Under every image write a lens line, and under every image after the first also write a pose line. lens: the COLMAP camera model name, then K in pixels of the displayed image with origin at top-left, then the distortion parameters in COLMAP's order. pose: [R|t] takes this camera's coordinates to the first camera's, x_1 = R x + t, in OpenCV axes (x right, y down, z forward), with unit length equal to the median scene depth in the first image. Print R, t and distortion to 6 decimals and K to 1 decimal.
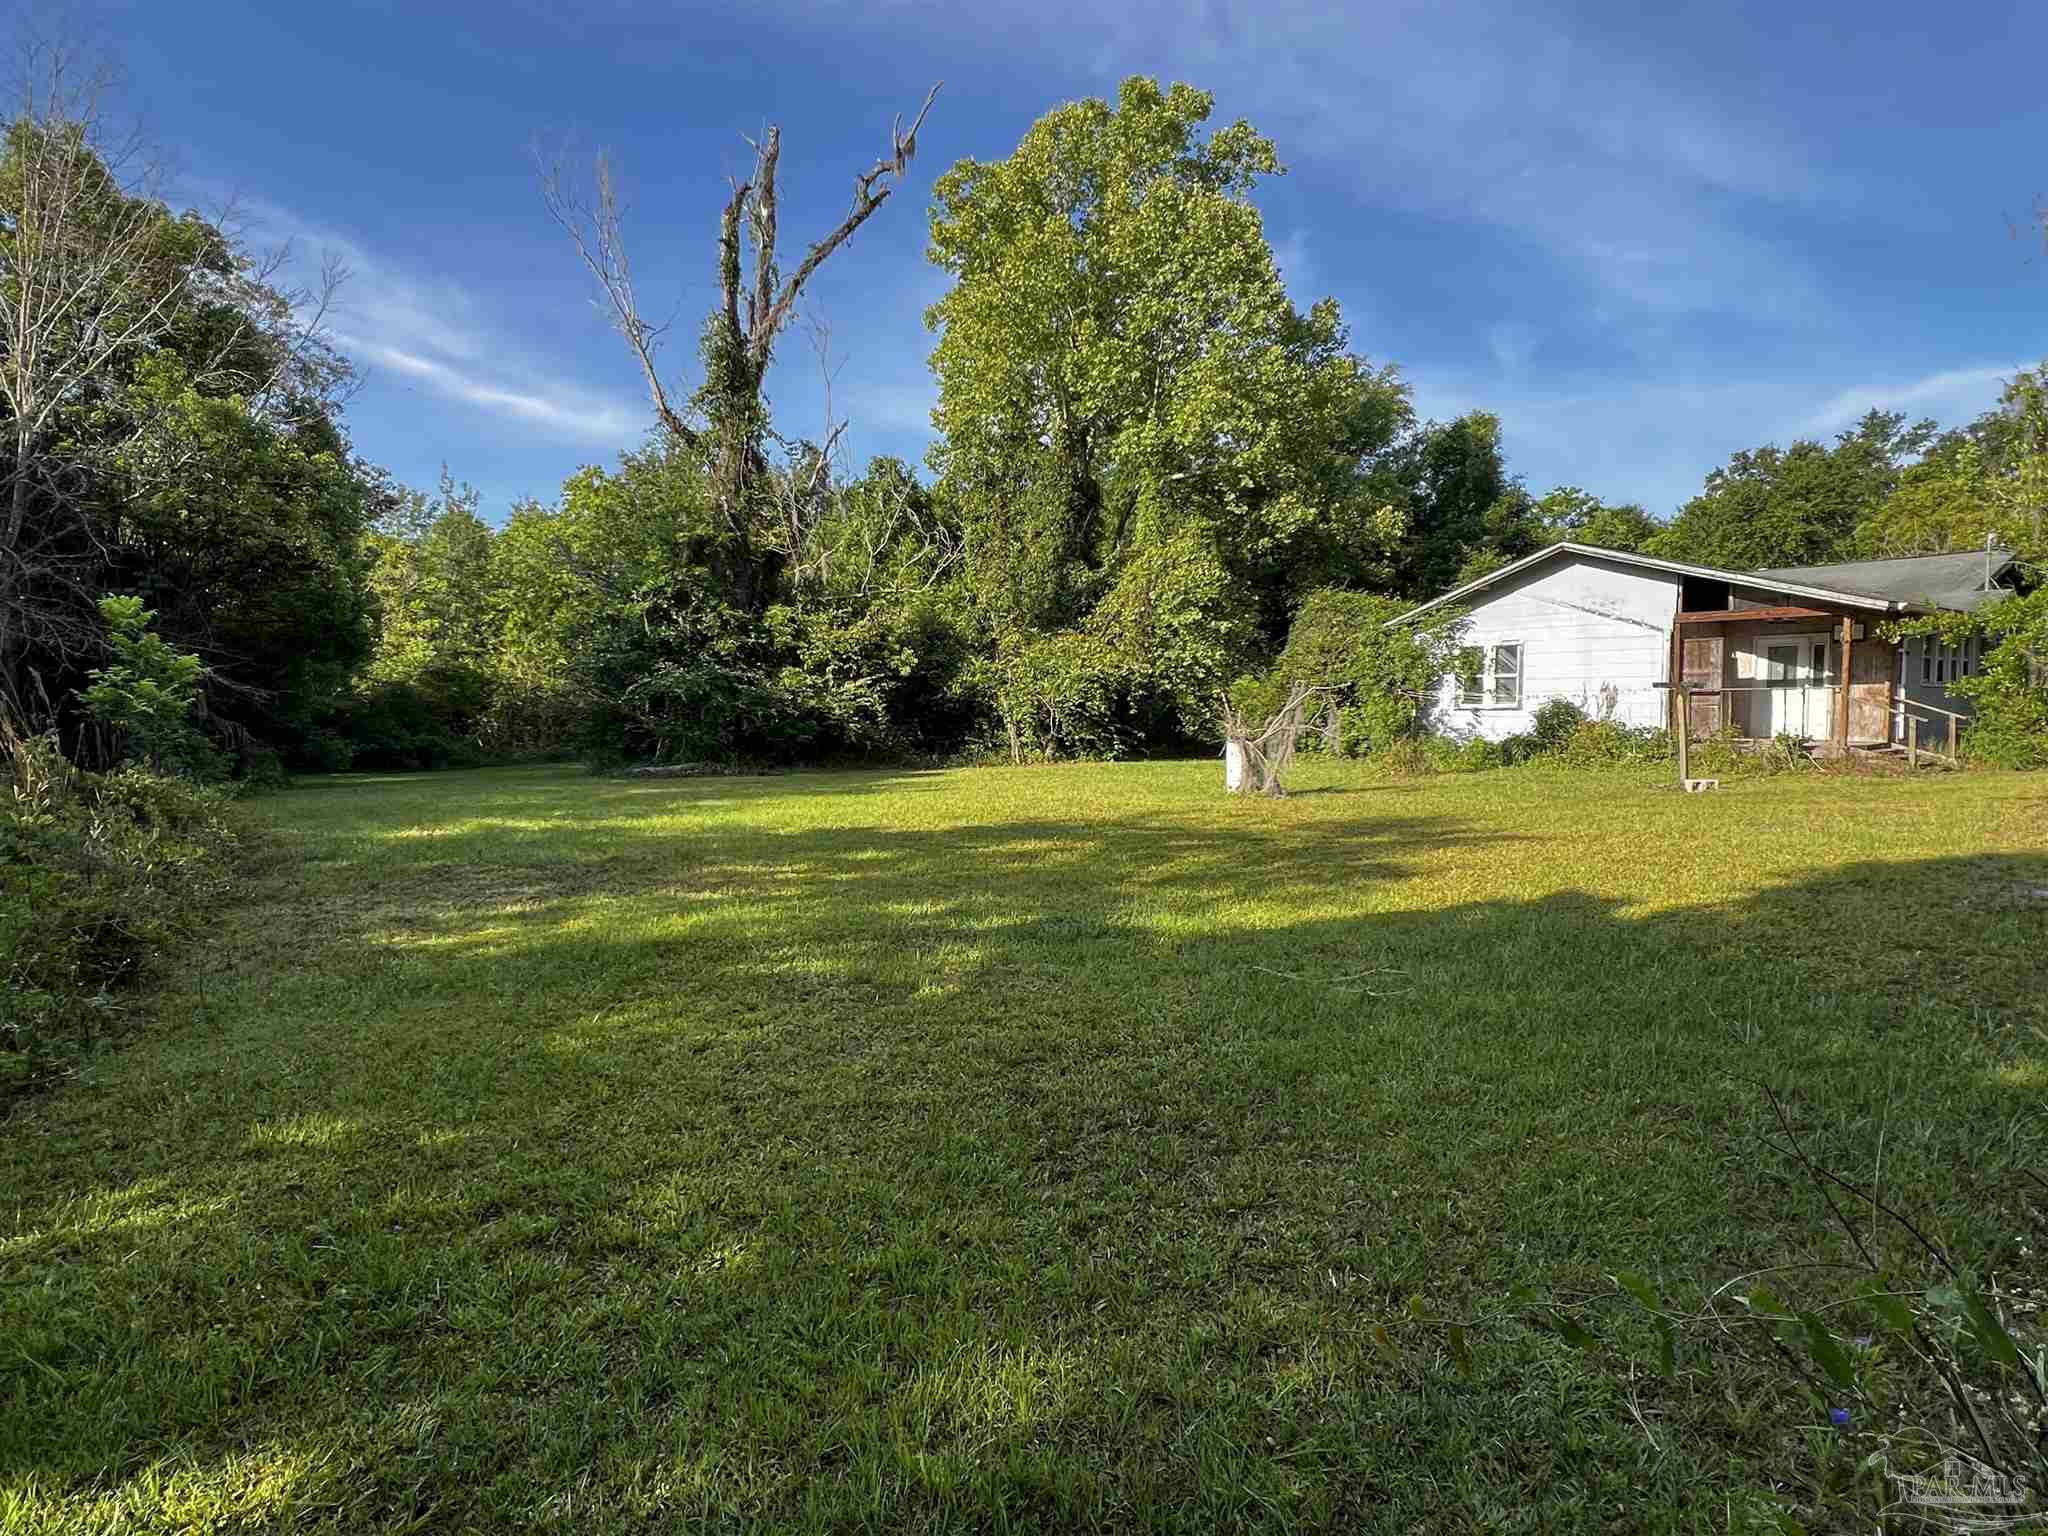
lens RADIAL K [[1184.0, 0, 1017.1], [0, 1184.0, 777.1], [0, 0, 1]] dist [0.000758, -0.001176]
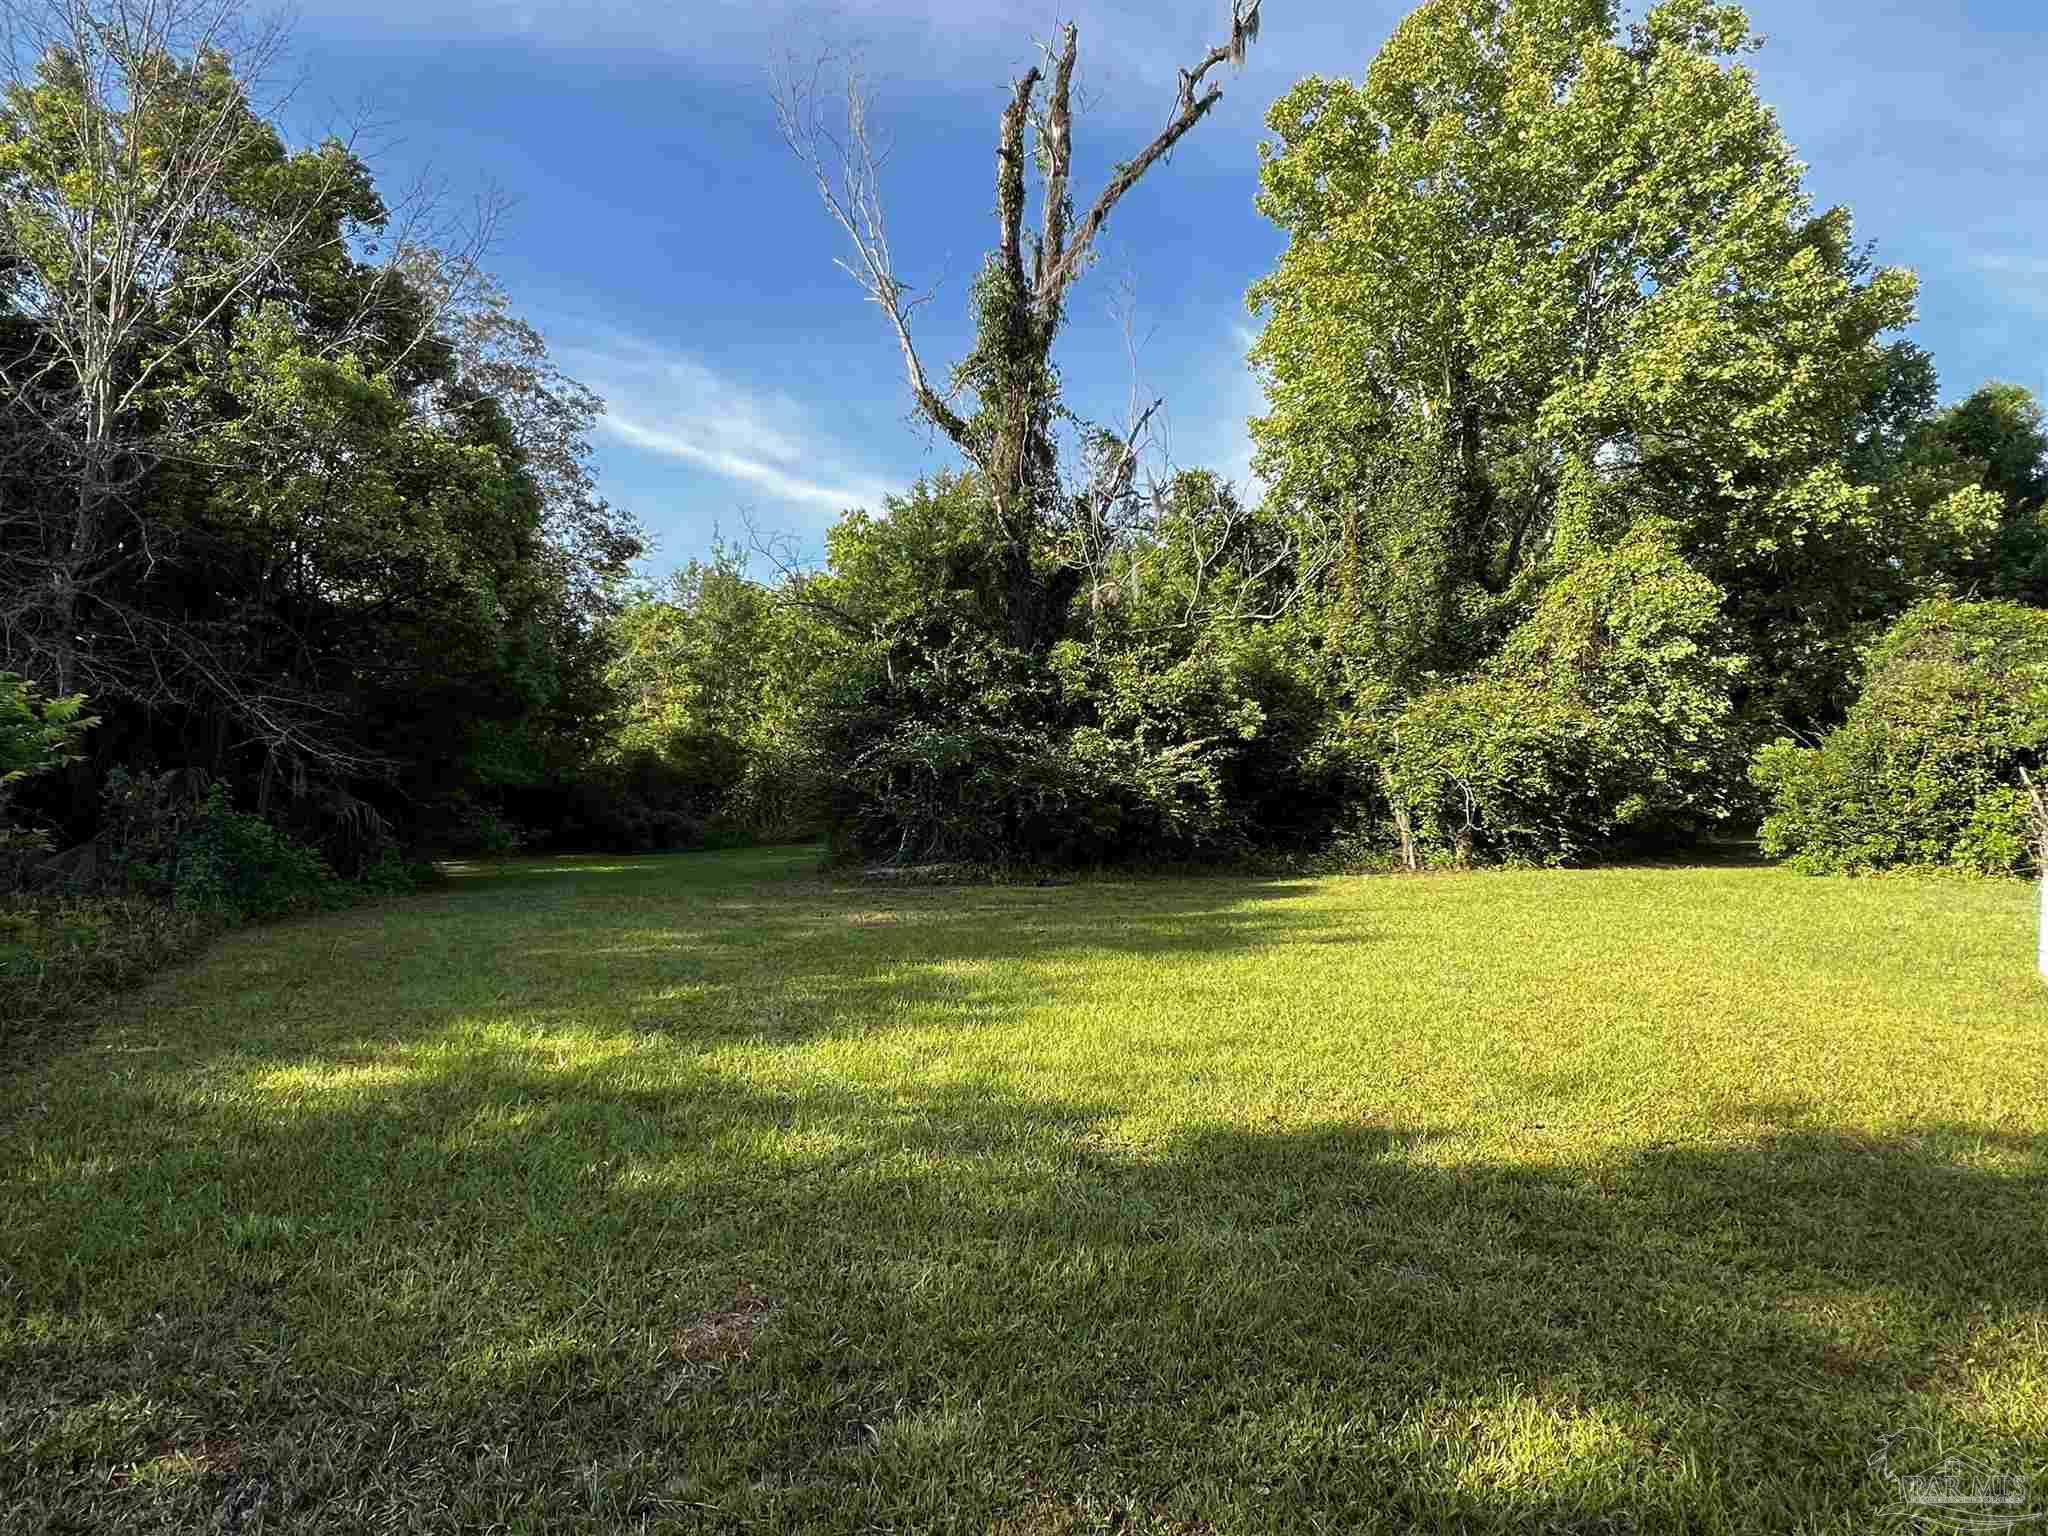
lens RADIAL K [[1184.0, 0, 1017.1], [0, 1184.0, 777.1], [0, 0, 1]] dist [0.000758, -0.001176]
pose [[0.974764, 0.004867, -0.223183, -0.068926], [-0.018170, 0.998175, -0.057589, -0.020806], [0.222495, 0.060191, 0.973074, 0.290228]]
